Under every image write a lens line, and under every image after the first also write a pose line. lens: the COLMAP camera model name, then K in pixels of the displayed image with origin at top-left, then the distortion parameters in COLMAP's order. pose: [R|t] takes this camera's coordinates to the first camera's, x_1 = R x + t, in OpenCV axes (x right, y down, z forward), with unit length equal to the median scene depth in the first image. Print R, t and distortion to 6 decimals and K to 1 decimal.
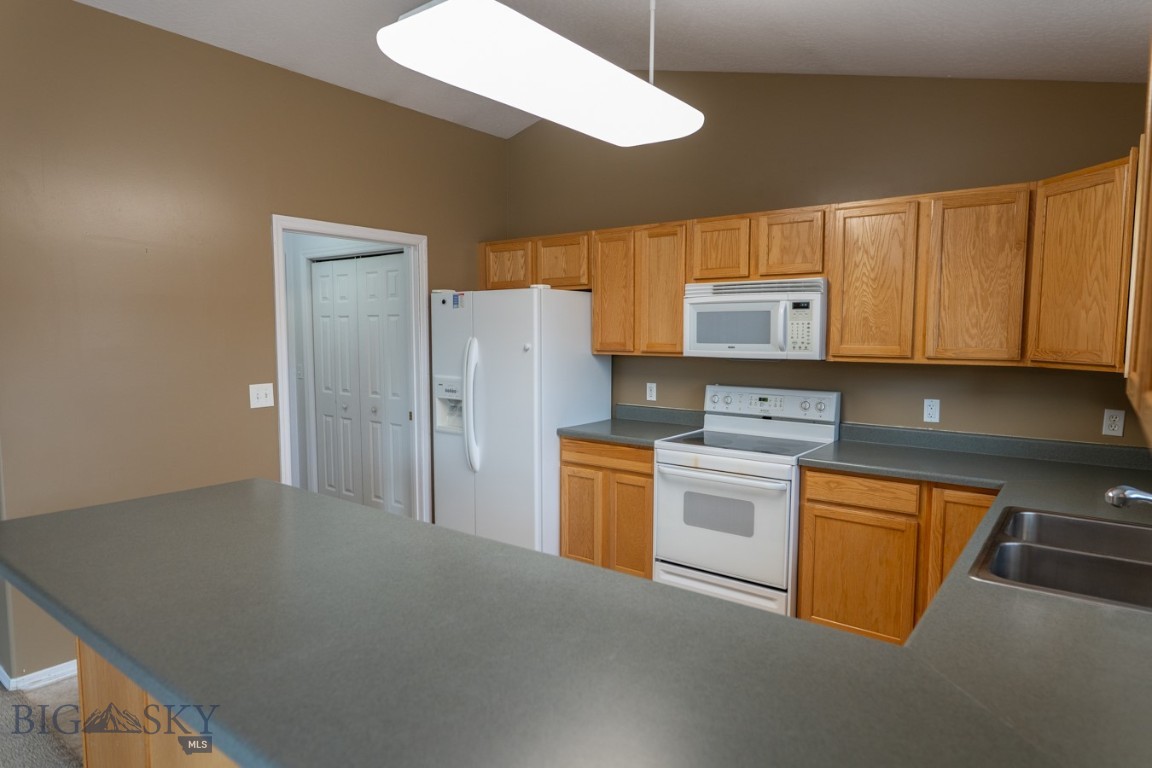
lens RADIAL K [[666.8, 0, 584.0], [0, 666.8, 389.8], [0, 0, 1]] dist [0.000833, 0.002125]
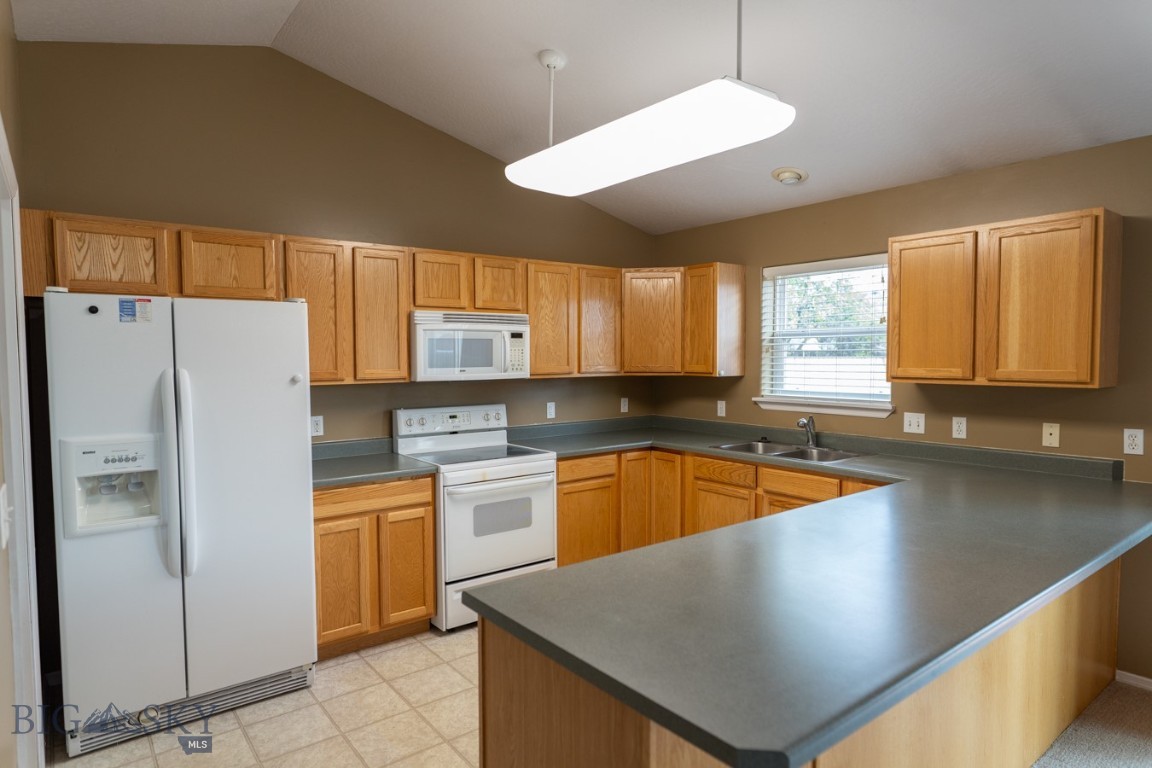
lens RADIAL K [[666.8, 0, 579.5], [0, 666.8, 381.3], [0, 0, 1]] dist [0.000833, 0.002125]
pose [[0.255460, -0.042799, 0.965872, -0.745783], [0.091133, 0.995638, 0.020014, -0.047363], [-0.962515, 0.082910, 0.258246, 0.493293]]
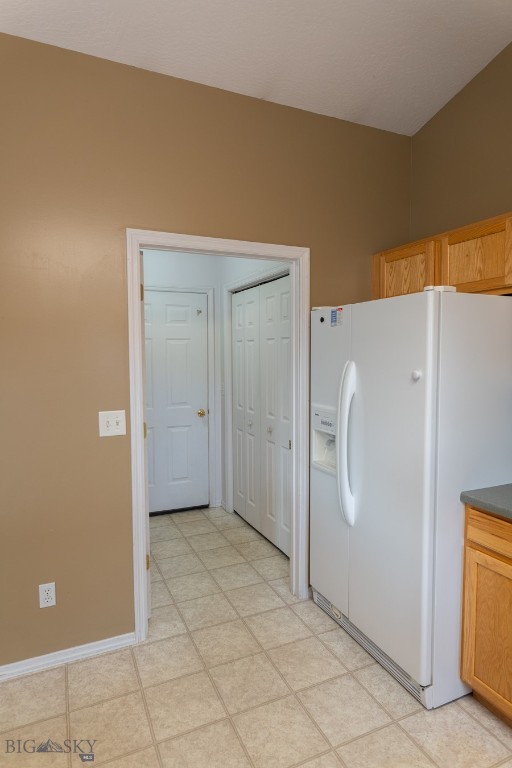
lens RADIAL K [[444.5, 0, 253.5], [0, 444.5, 382.2], [0, 0, 1]] dist [0.000833, 0.002125]
pose [[0.876526, 0.025464, -0.480680, -0.010083], [-0.036945, 0.999213, -0.014436, -0.043887], [0.479934, 0.030412, 0.876777, 0.505883]]
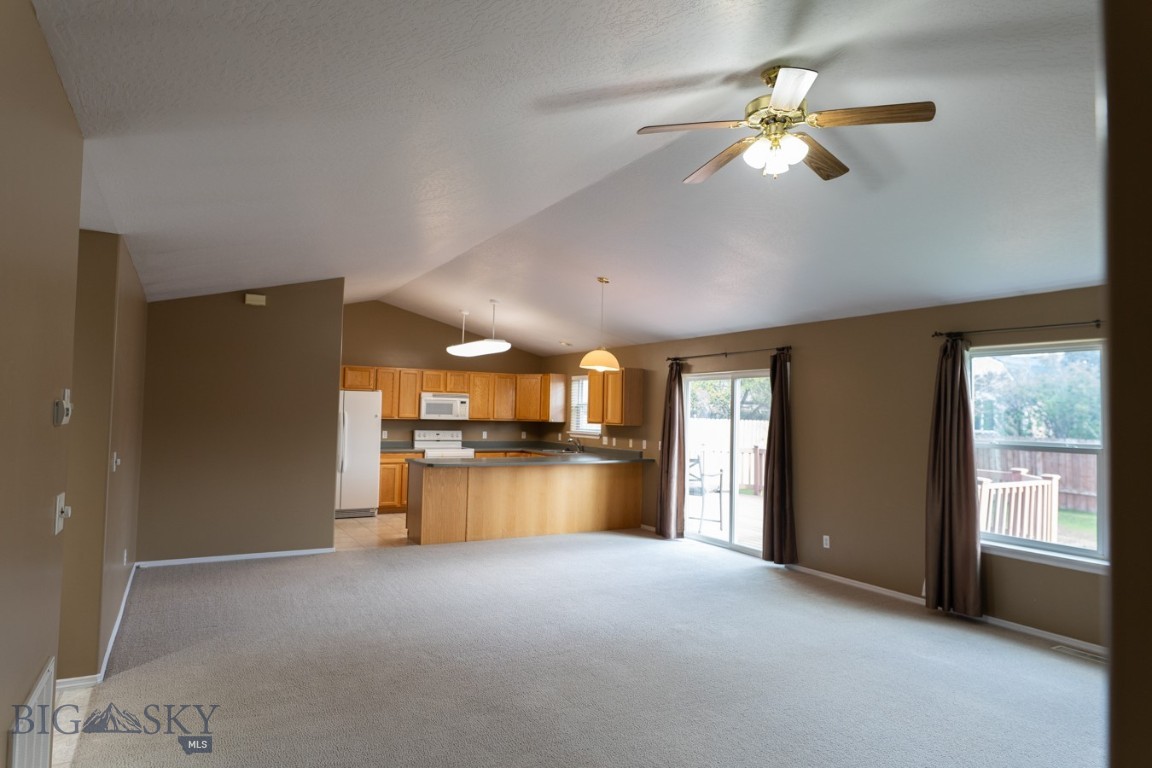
lens RADIAL K [[666.8, 0, 576.5], [0, 666.8, 380.3], [0, 0, 1]] dist [0.000833, 0.002125]
pose [[0.383959, 0.050874, 0.921947, -2.070221], [0.060810, 0.994920, -0.080226, 0.047973], [-0.921345, 0.086867, 0.378915, -0.609185]]
